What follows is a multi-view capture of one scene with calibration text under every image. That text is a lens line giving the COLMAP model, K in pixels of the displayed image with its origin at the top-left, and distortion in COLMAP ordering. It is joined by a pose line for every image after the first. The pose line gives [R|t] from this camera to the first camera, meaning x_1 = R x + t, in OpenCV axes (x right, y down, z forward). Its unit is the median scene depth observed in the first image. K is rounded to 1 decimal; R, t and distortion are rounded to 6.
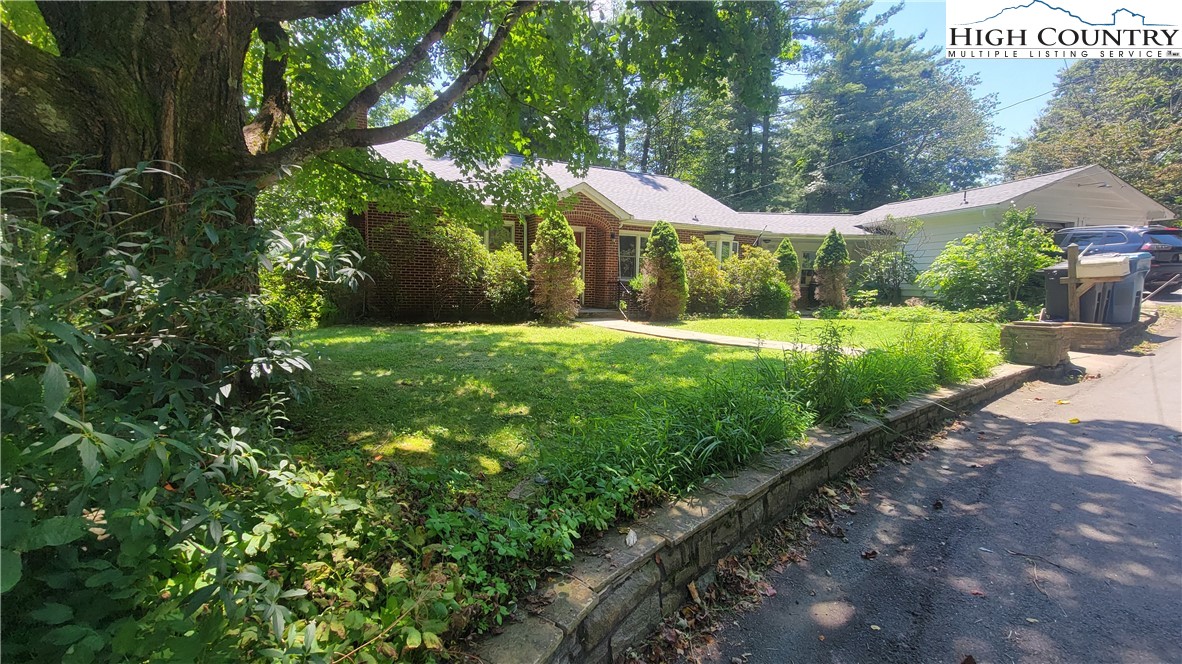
lens RADIAL K [[480.1, 0, 588.0], [0, 480.1, 333.1], [0, 0, 1]] dist [-0.002229, -0.000400]
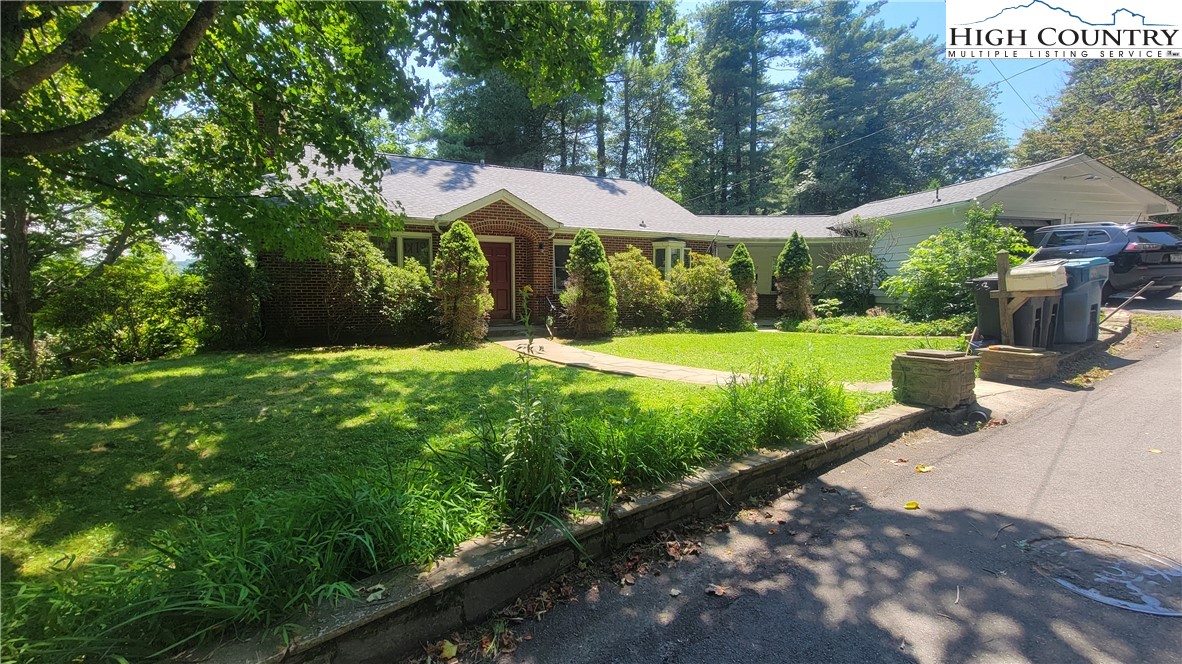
lens RADIAL K [[480.1, 0, 593.5], [0, 480.1, 330.4], [0, 0, 1]] dist [-0.002229, -0.000400]
pose [[0.999238, -0.015467, -0.035840, 0.174243], [0.014948, 0.999780, -0.014686, -0.023909], [0.036059, 0.014139, 0.999250, 0.078613]]
